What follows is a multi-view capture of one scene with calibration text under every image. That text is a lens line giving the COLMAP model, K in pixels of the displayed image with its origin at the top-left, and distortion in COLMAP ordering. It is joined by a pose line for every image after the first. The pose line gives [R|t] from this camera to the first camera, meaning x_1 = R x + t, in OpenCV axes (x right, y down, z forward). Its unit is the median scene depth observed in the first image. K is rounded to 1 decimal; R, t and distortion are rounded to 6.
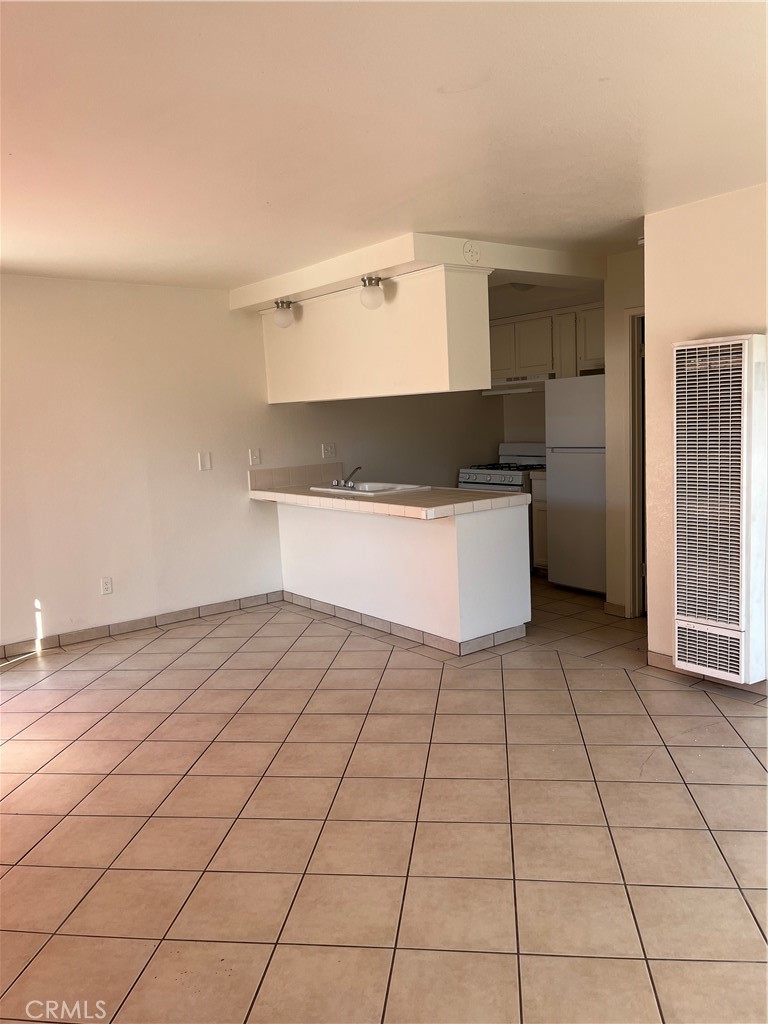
lens RADIAL K [[781.7, 0, 384.0], [0, 781.7, 512.0], [0, 0, 1]] dist [0.005517, 0.004255]
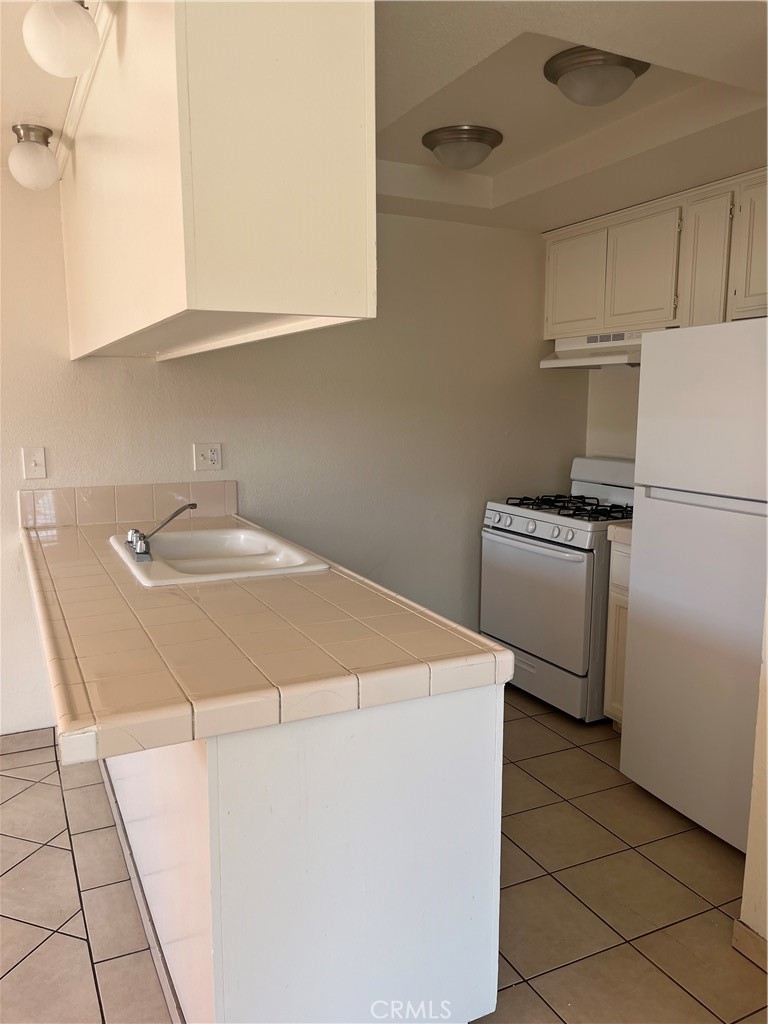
lens RADIAL K [[781.7, 0, 384.0], [0, 781.7, 512.0], [0, 0, 1]] dist [0.005517, 0.004255]
pose [[0.978451, 0.079003, -0.190769, 0.156912], [-0.074311, 0.996733, 0.031637, -0.071922], [0.192646, -0.016779, 0.981125, 0.543223]]
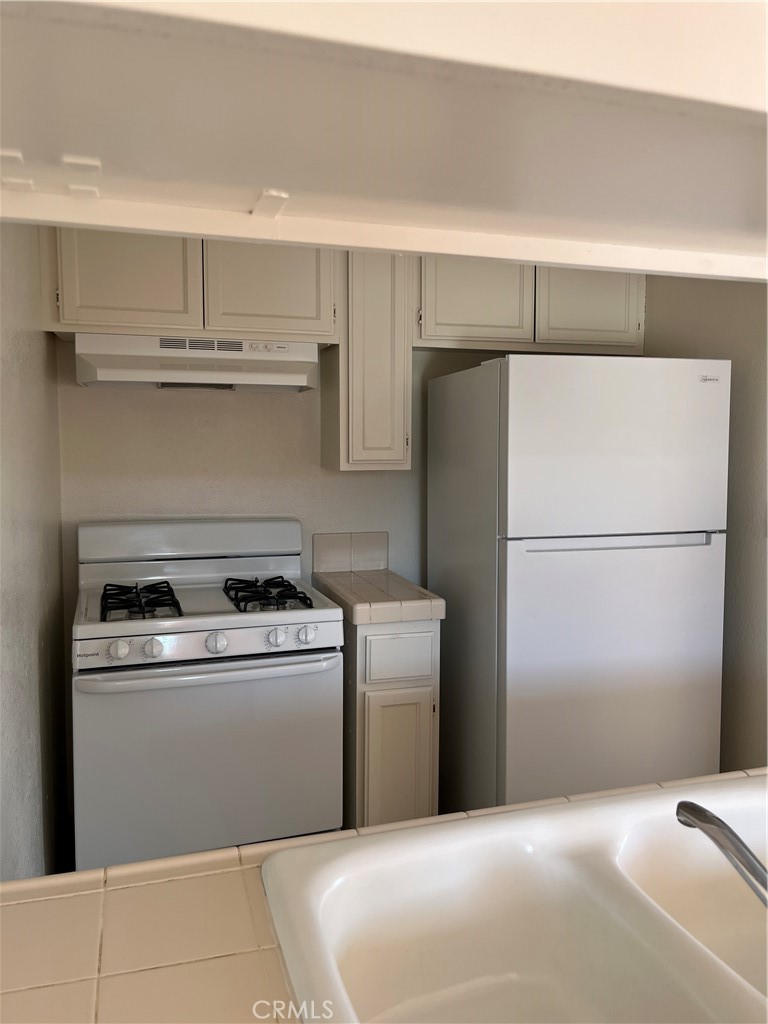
lens RADIAL K [[781.7, 0, 384.0], [0, 781.7, 512.0], [0, 0, 1]] dist [0.005517, 0.004255]
pose [[0.344149, -0.048890, 0.937641, -0.157047], [0.094353, 0.995389, 0.017270, -0.109520], [-0.934162, 0.082526, 0.347175, 0.943572]]
